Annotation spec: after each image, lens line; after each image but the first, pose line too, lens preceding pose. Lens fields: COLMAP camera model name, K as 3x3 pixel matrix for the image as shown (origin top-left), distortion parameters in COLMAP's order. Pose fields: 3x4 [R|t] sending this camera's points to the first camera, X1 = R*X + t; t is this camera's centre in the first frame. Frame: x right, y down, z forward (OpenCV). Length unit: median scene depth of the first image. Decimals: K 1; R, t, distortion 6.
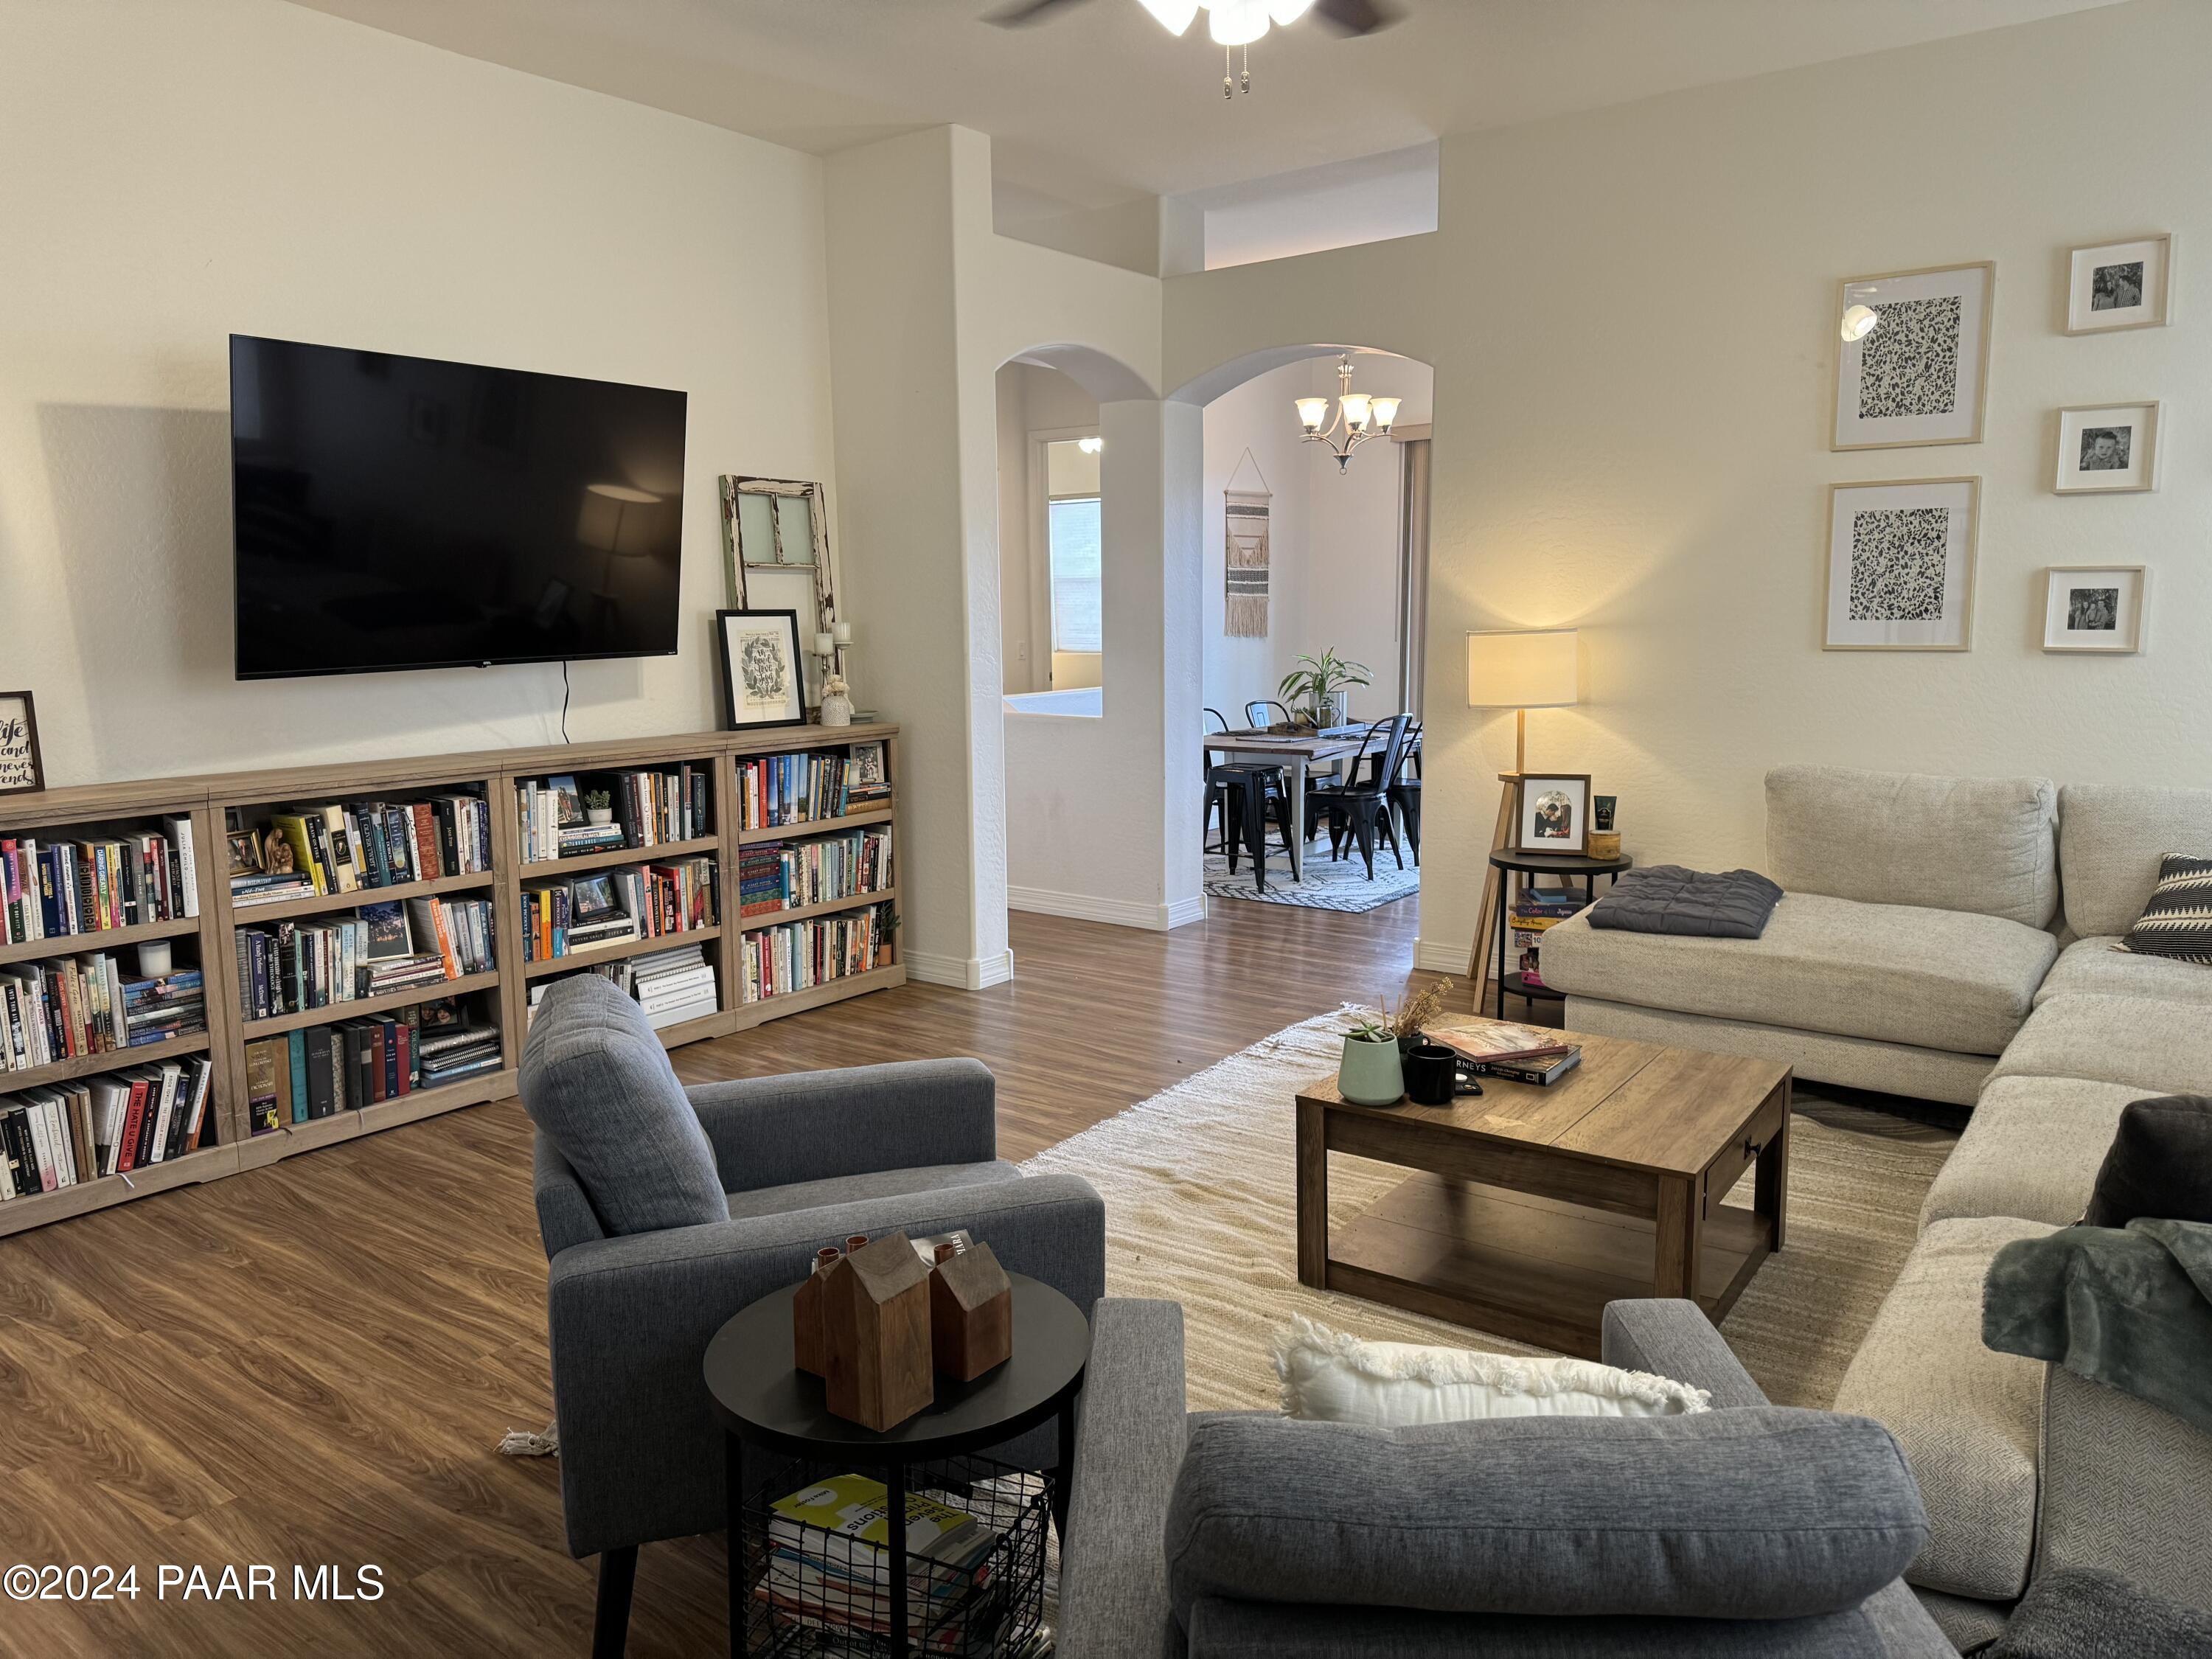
lens RADIAL K [[1542.1, 0, 1101.7], [0, 1542.1, 826.4], [0, 0, 1]] dist [-0.032953, -0.009214]
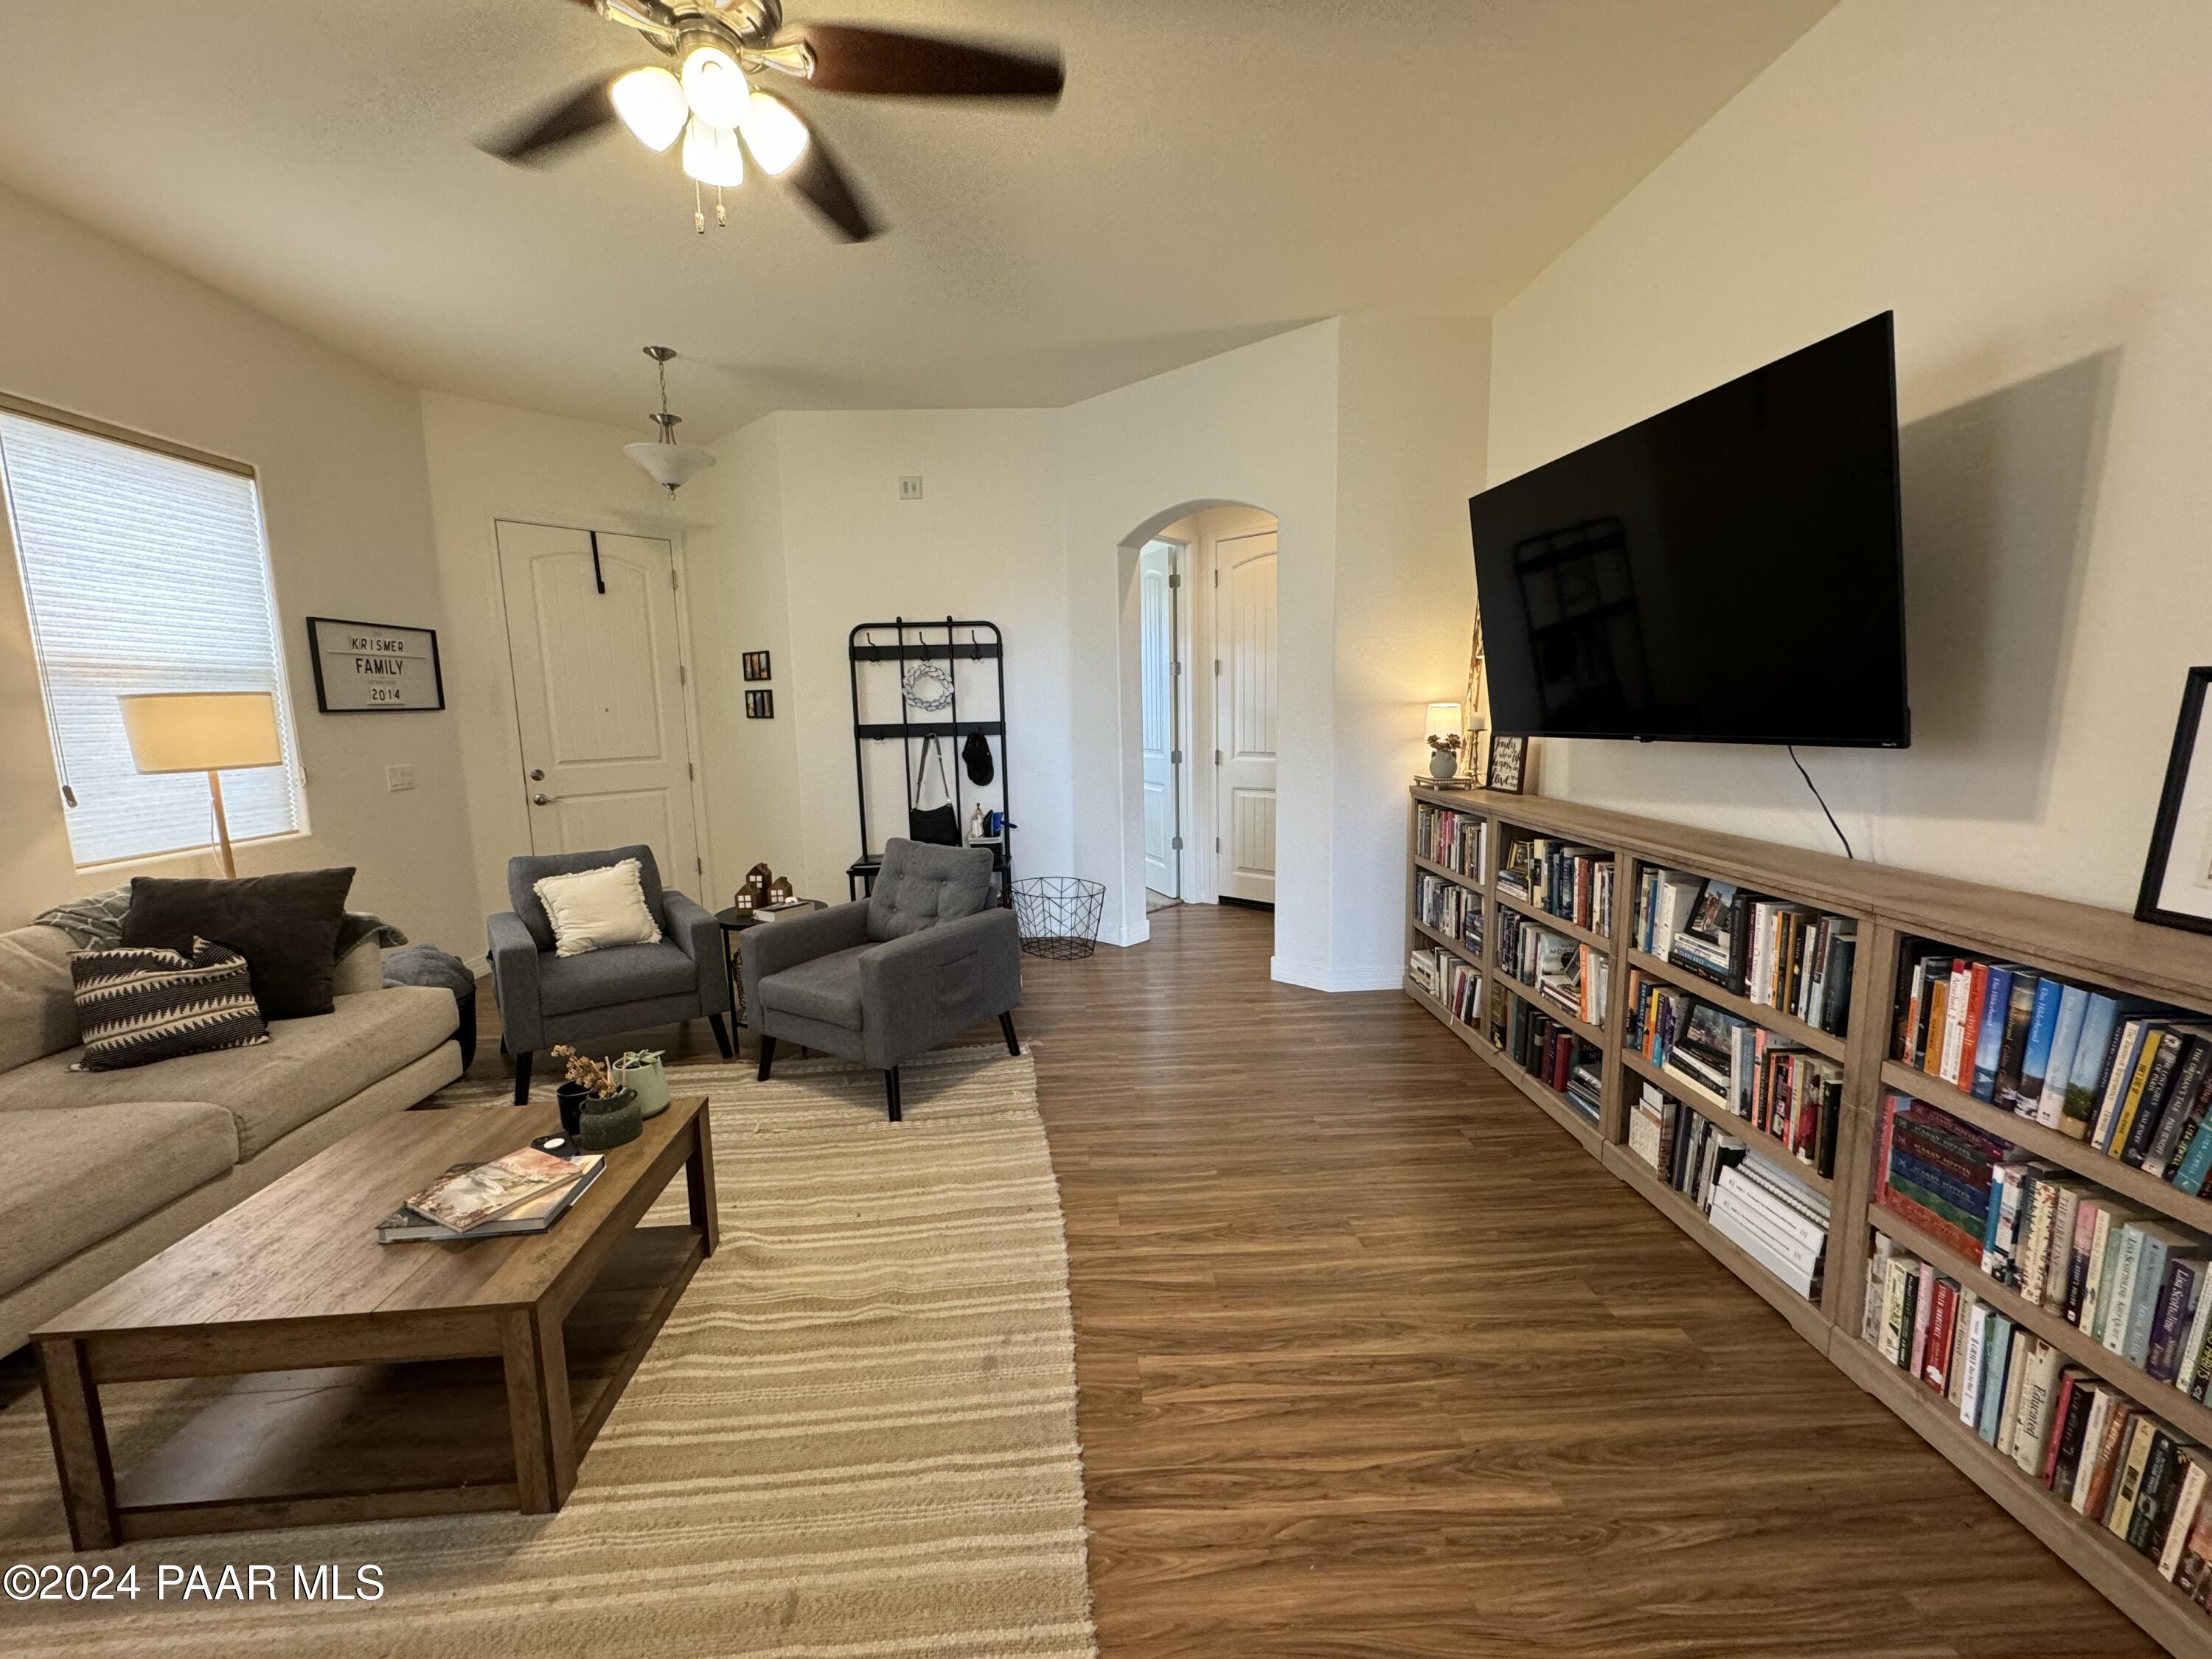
lens RADIAL K [[879.0, 0, 1110.3], [0, 879.0, 828.9], [0, 0, 1]] dist [0.000361, -0.000031]
pose [[-0.772268, 0.114483, -0.624896, 0.209077], [-0.058235, 0.966731, 0.249077, -0.164914], [0.632622, 0.228745, -0.739909, 1.177383]]
